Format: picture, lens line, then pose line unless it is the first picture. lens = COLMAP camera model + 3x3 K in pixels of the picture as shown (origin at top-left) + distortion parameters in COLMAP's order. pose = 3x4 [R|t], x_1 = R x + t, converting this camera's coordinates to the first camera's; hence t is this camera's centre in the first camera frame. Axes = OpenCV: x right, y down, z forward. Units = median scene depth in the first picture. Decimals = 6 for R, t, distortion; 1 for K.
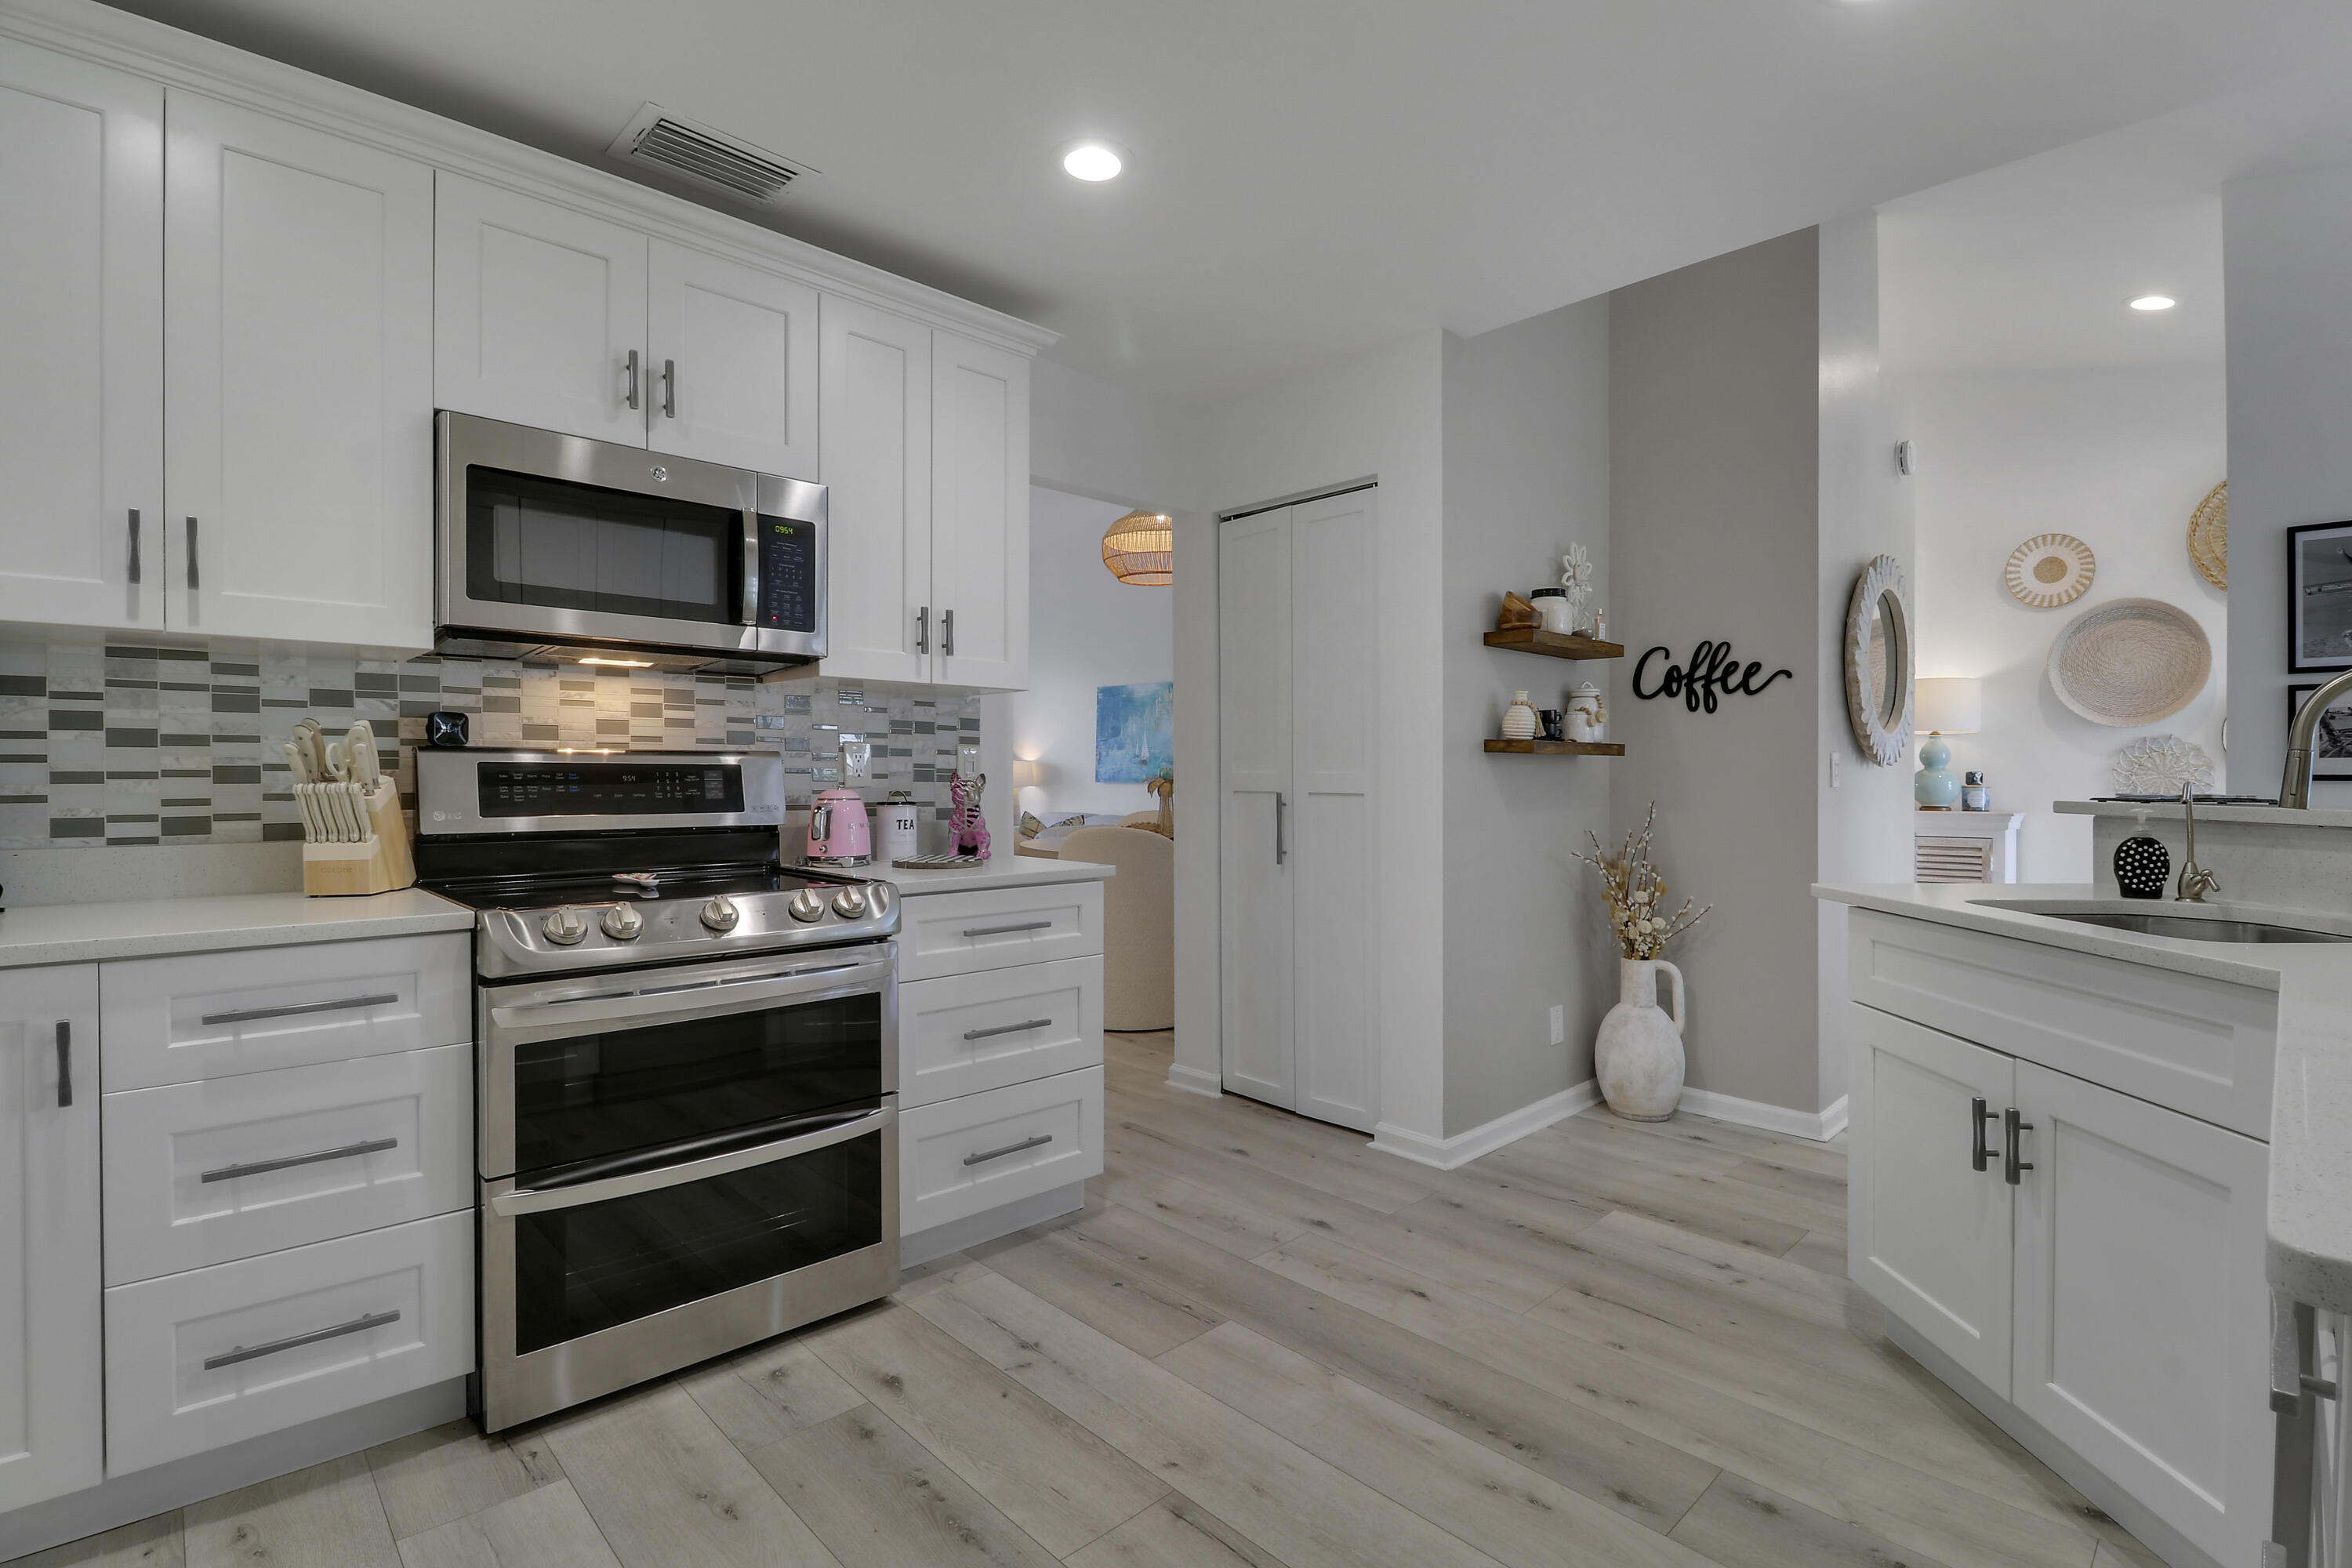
lens RADIAL K [[1117.3, 0, 1131.3], [0, 1117.3, 773.6], [0, 0, 1]] dist [-0.006315, -0.009357]
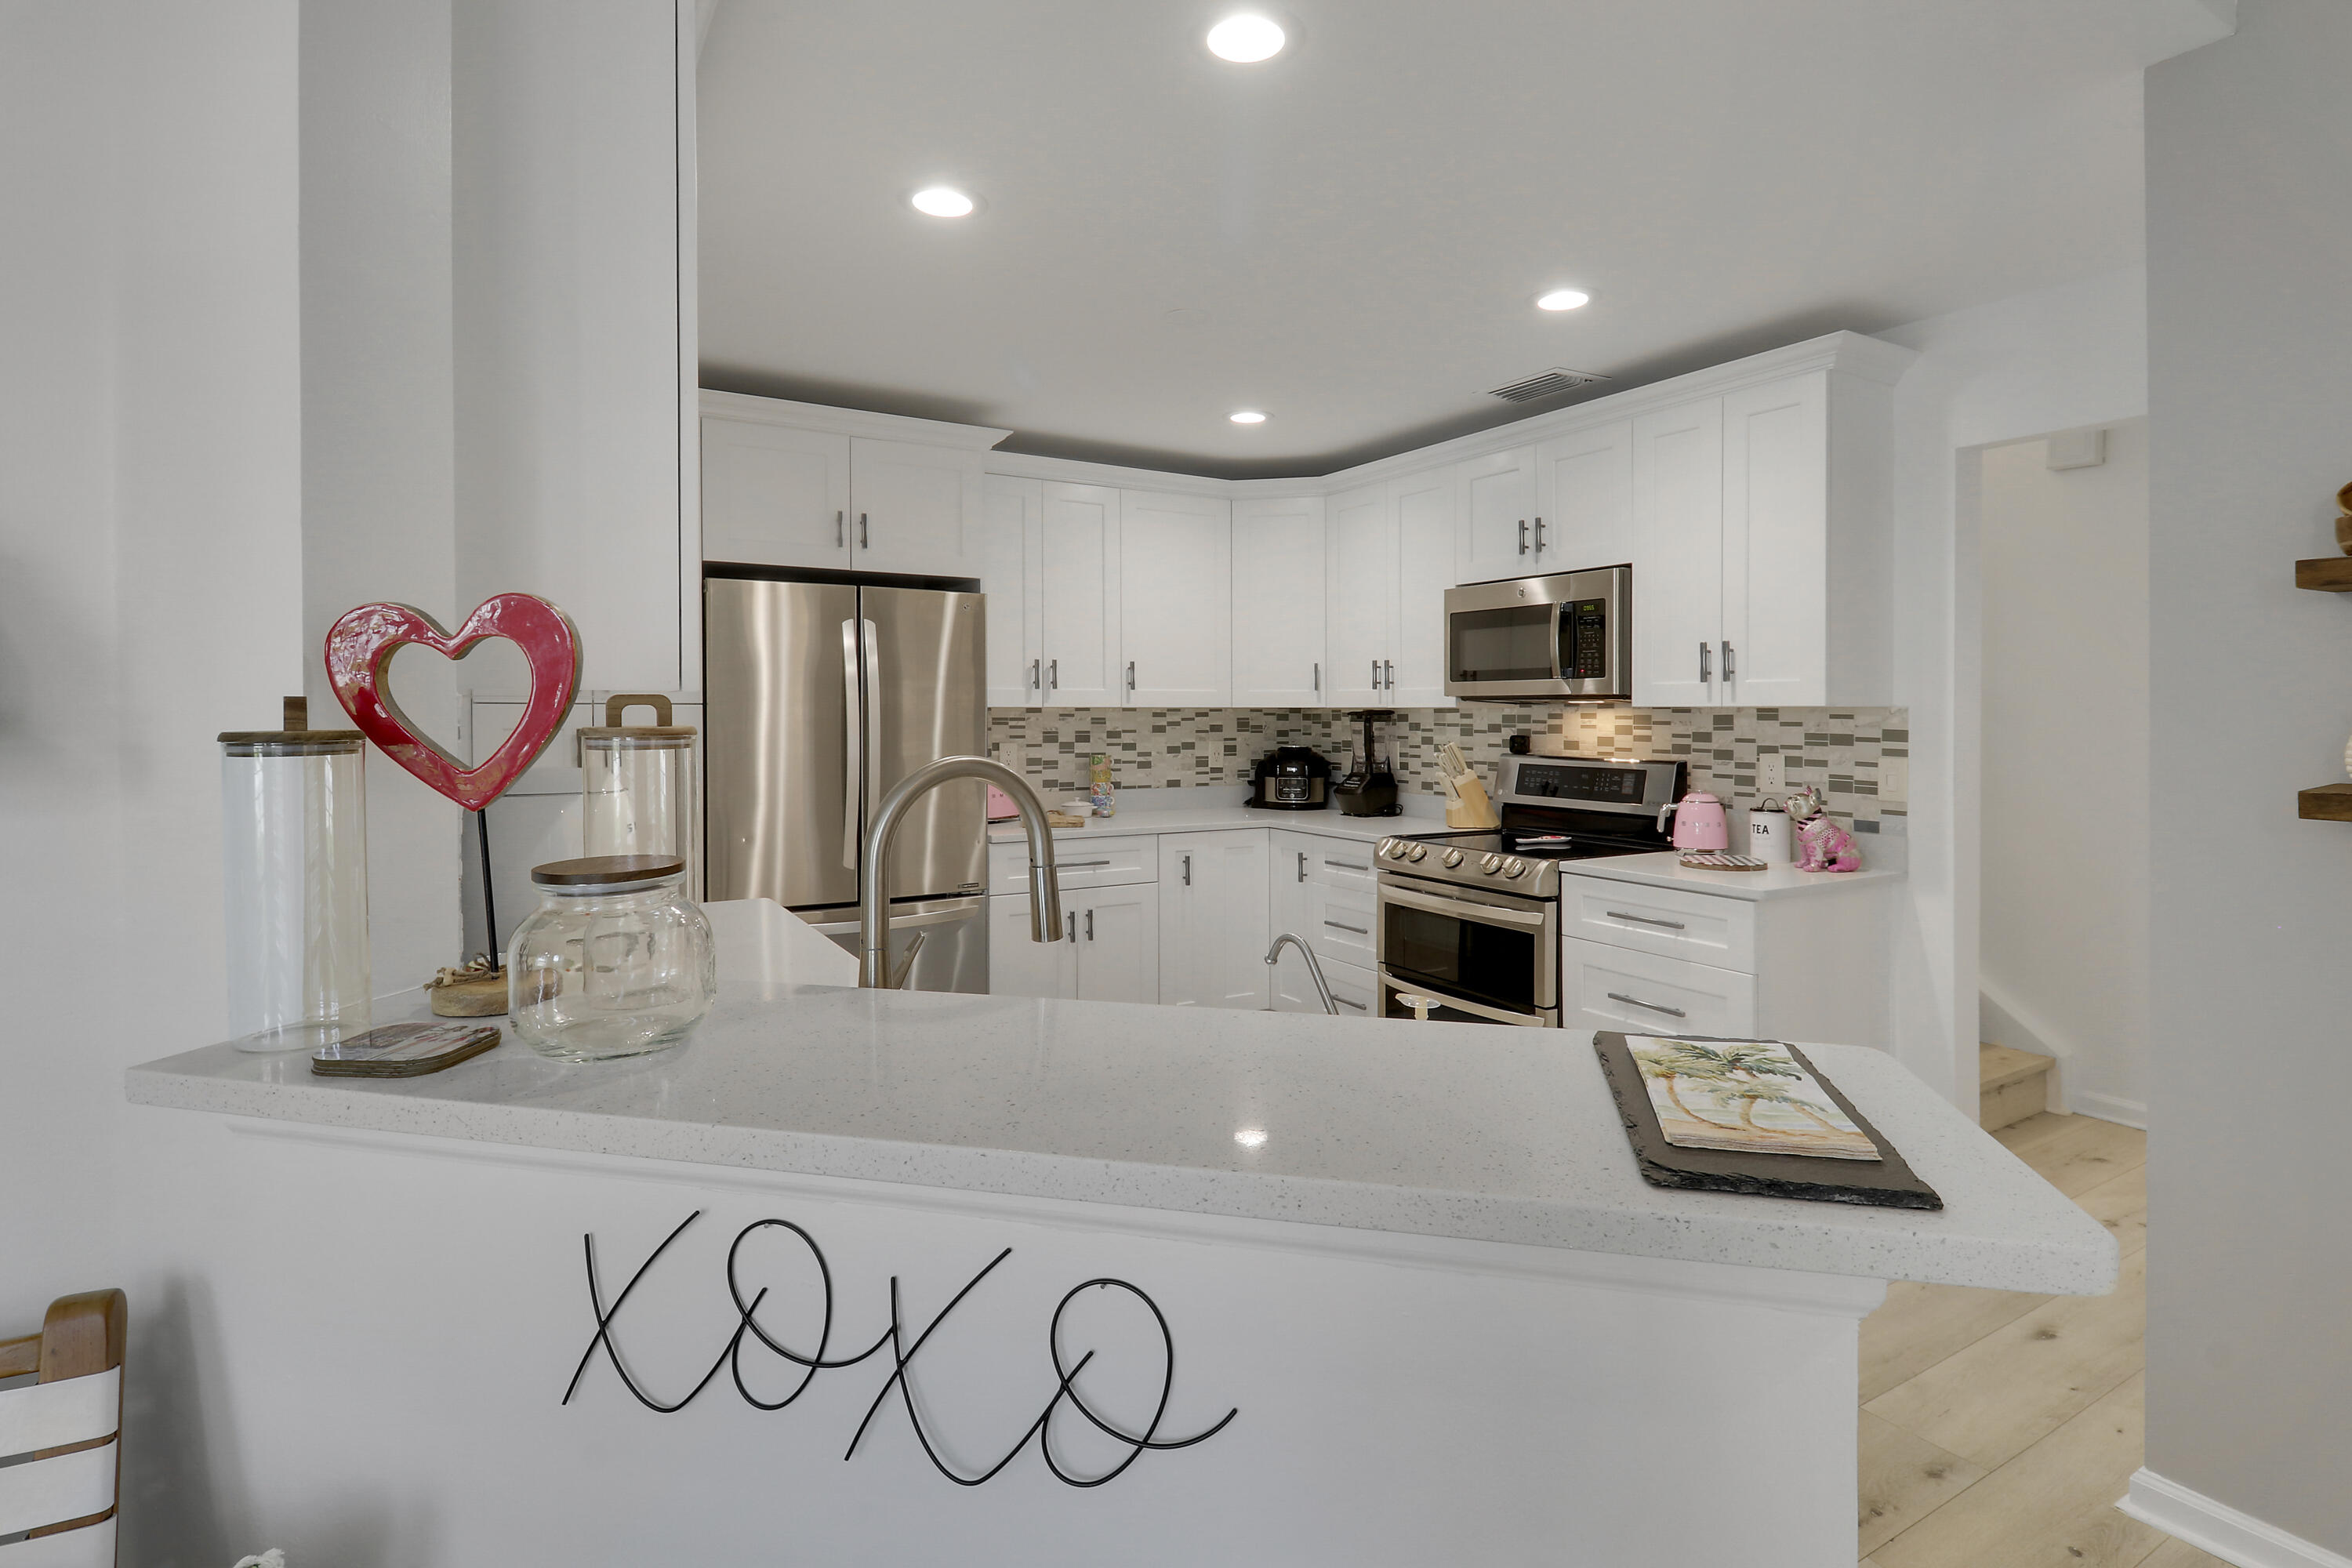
lens RADIAL K [[1117.3, 0, 1213.8], [0, 1117.3, 727.9], [0, 0, 1]] dist [-0.006315, -0.009357]
pose [[-0.183292, 0.009395, -0.983014, 1.134168], [0.000251, 0.999955, 0.009511, -0.075678], [0.983059, 0.001496, -0.183286, 0.757346]]
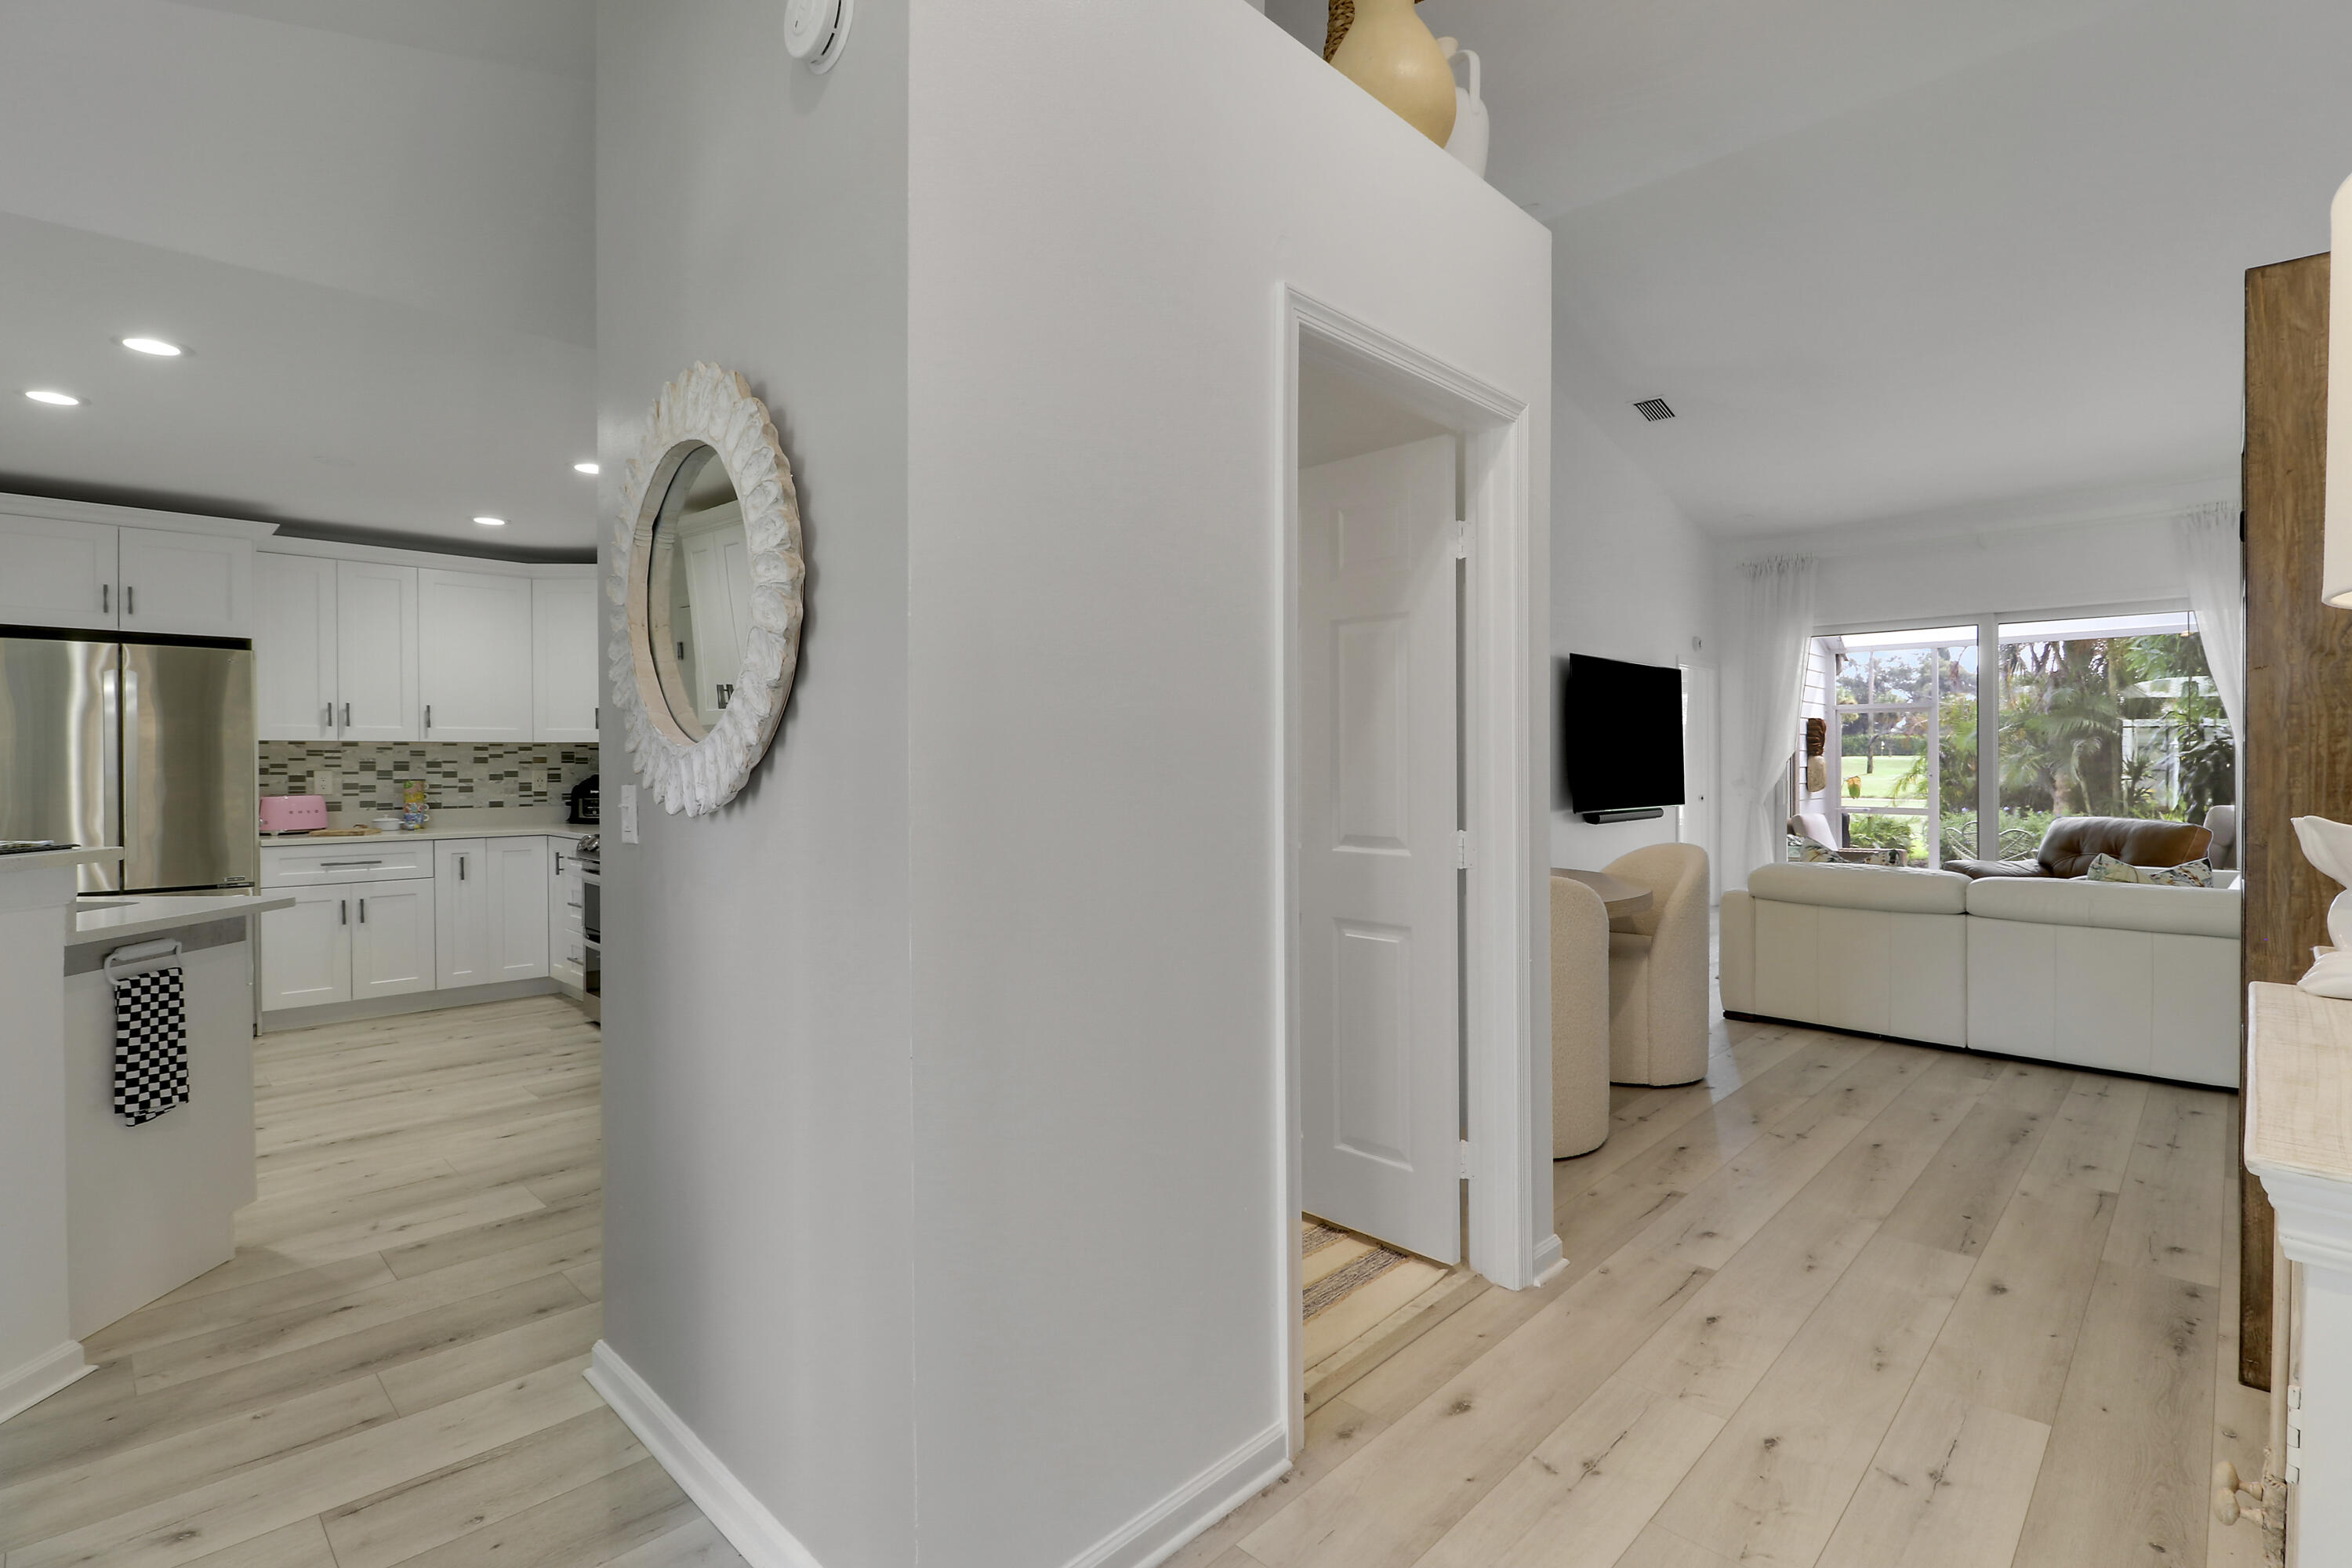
lens RADIAL K [[1117.3, 0, 1190.0], [0, 1117.3, 769.3], [0, 0, 1]] dist [-0.006315, -0.009357]
pose [[0.054887, 0.003286, -0.998487, 1.716064], [0.003510, 0.999988, 0.003484, -0.037537], [0.998486, -0.003695, 0.054875, 1.716847]]
